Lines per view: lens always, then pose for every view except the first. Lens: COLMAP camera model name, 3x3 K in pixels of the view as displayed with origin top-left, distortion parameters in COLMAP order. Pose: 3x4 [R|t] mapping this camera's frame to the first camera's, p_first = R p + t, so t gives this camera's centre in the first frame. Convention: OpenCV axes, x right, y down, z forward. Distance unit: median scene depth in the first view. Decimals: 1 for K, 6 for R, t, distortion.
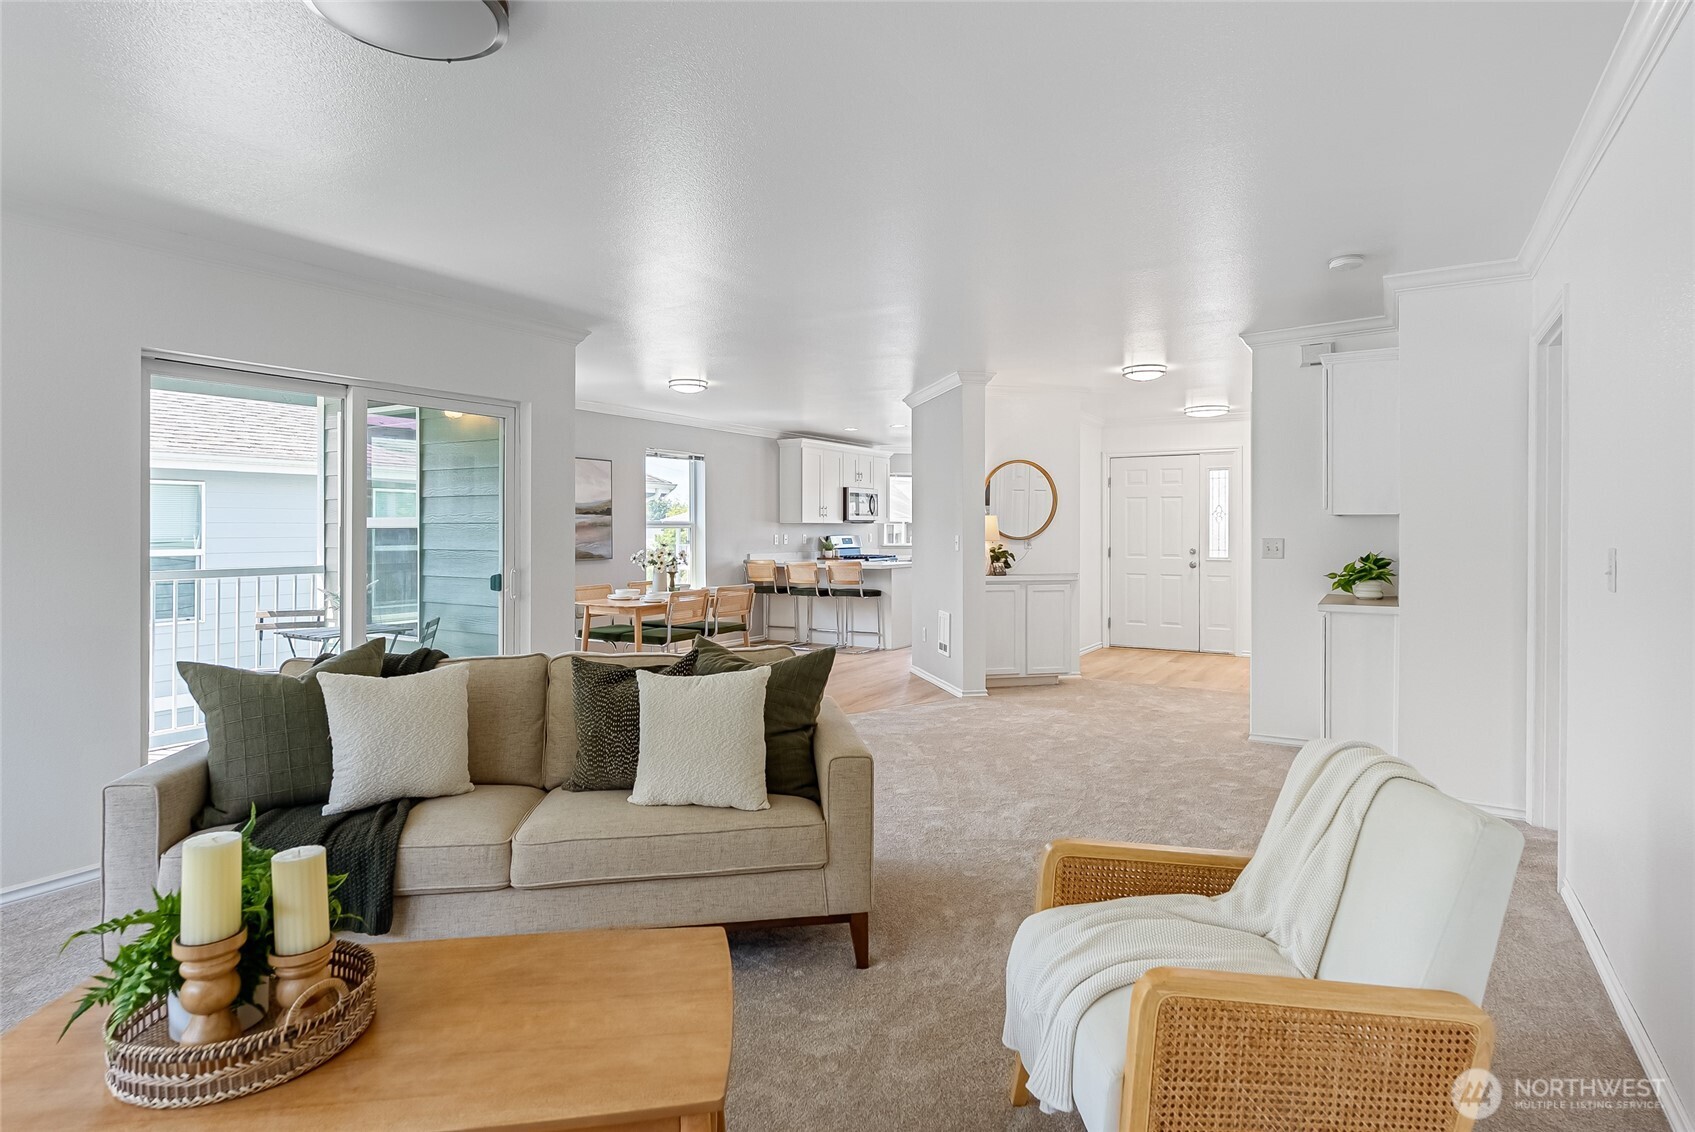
lens RADIAL K [[878.5, 0, 843.9], [0, 878.5, 559.4], [0, 0, 1]] dist [-0.001668, -0.000039]
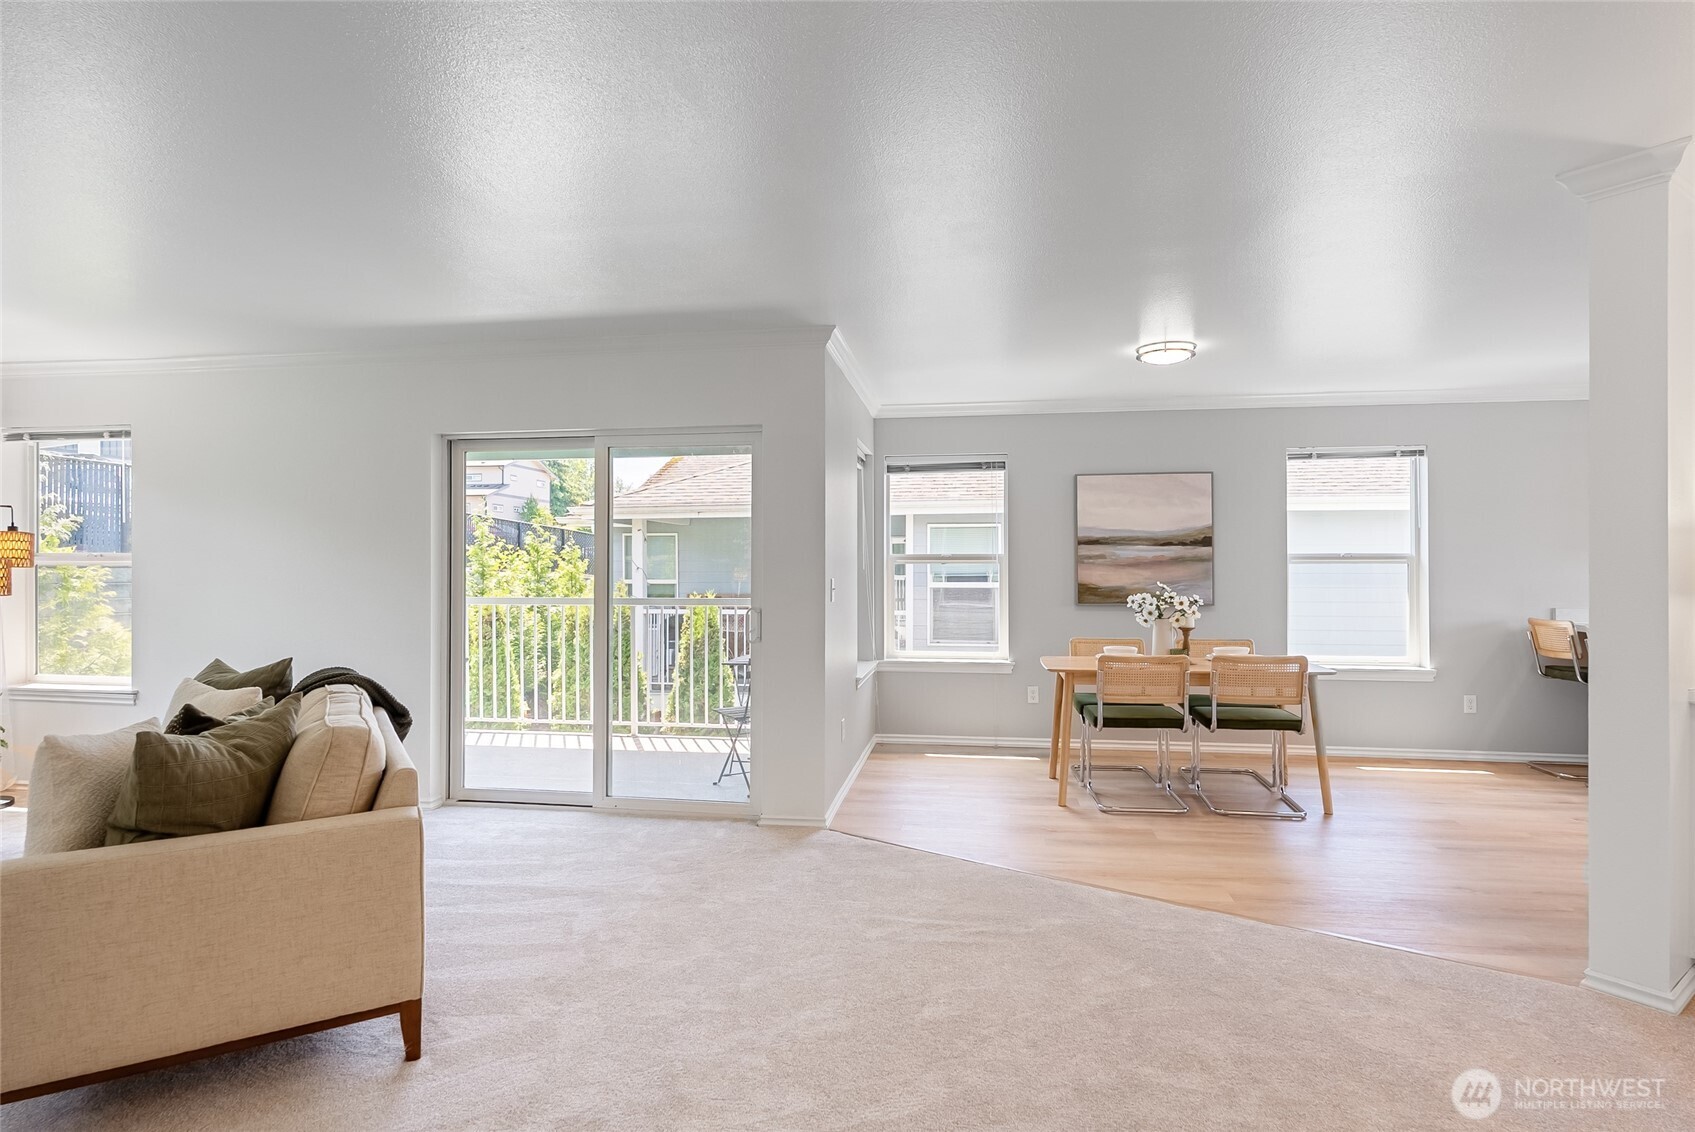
lens RADIAL K [[890.8, 0, 847.5], [0, 890.8, 566.0], [0, 0, 1]] dist [0.000209, -0.000690]
pose [[0.388421, 0.002152, -0.921479, 0.259951], [-0.031429, 0.999446, -0.010914, -0.013631], [0.920946, 0.033201, 0.388274, 0.365138]]
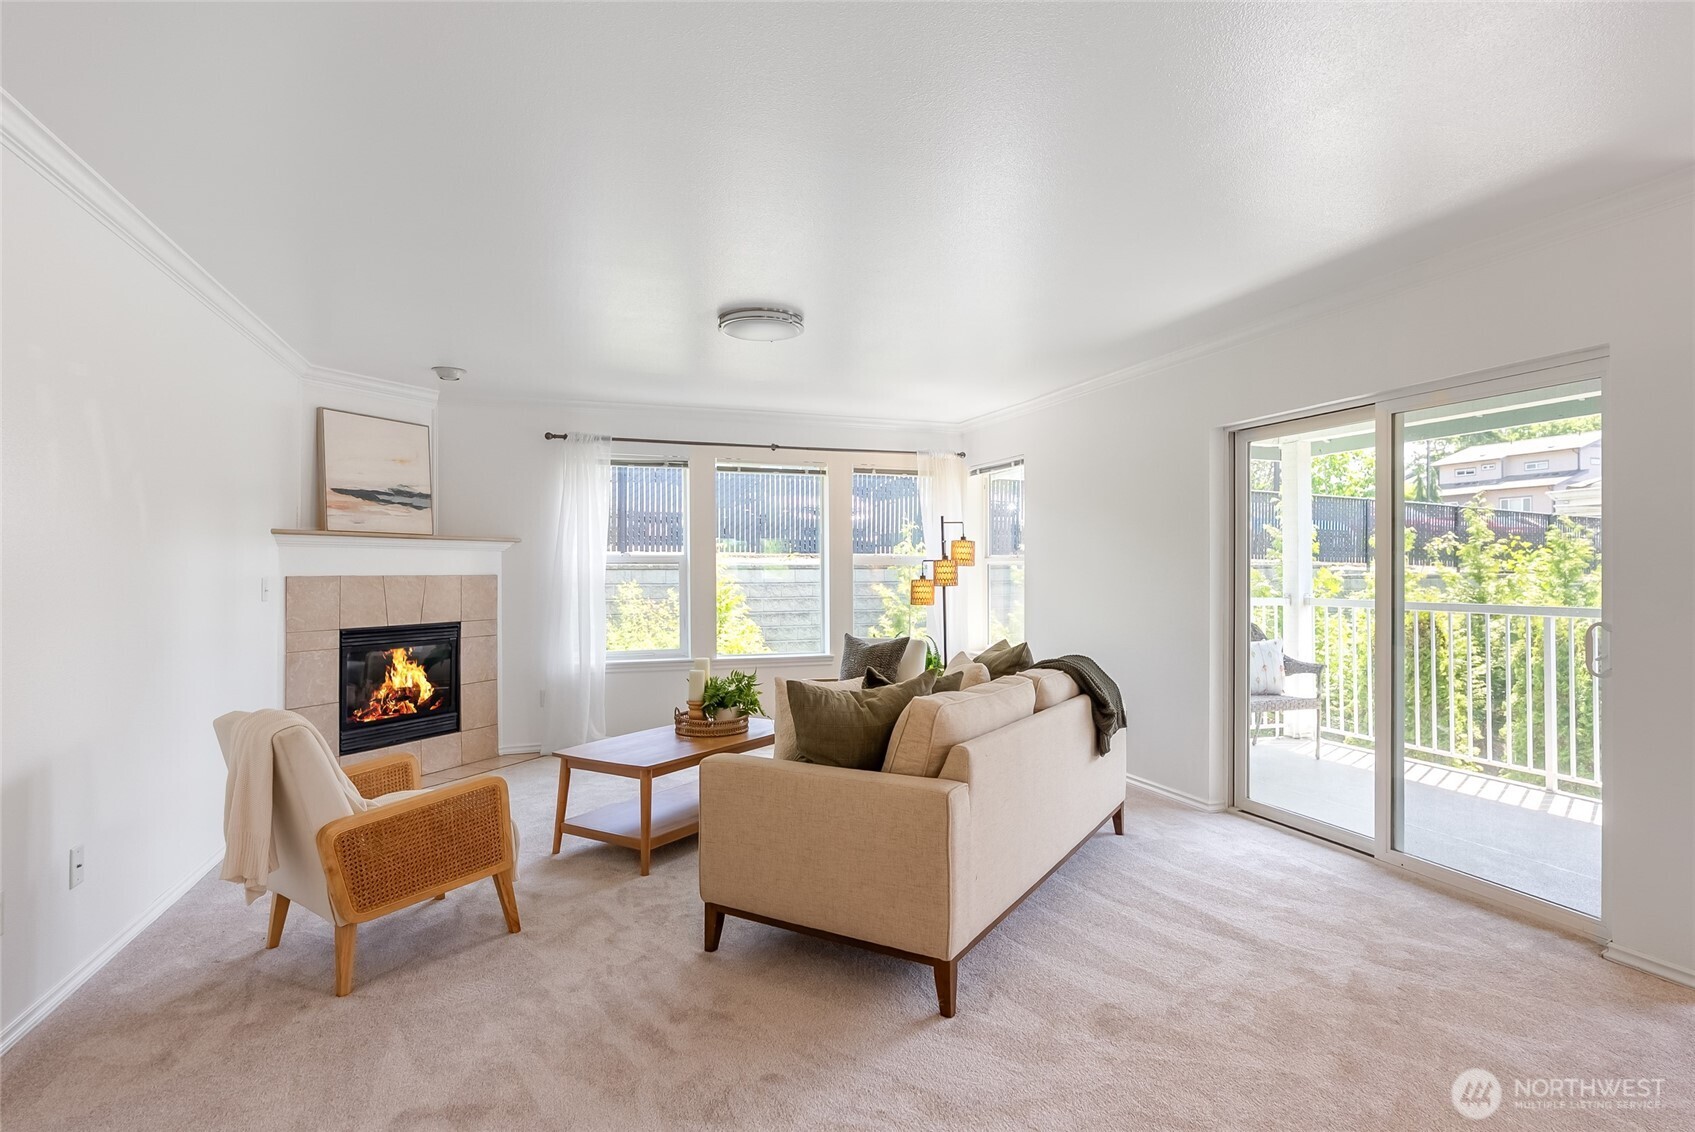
lens RADIAL K [[878.5, 0, 843.9], [0, 878.5, 559.4], [0, 0, 1]] dist [-0.001668, -0.000039]
pose [[-0.630316, -0.006208, -0.776314, 0.210953], [-0.024018, 0.999645, 0.011508, -0.014424], [0.775967, 0.025899, -0.630242, 0.489166]]
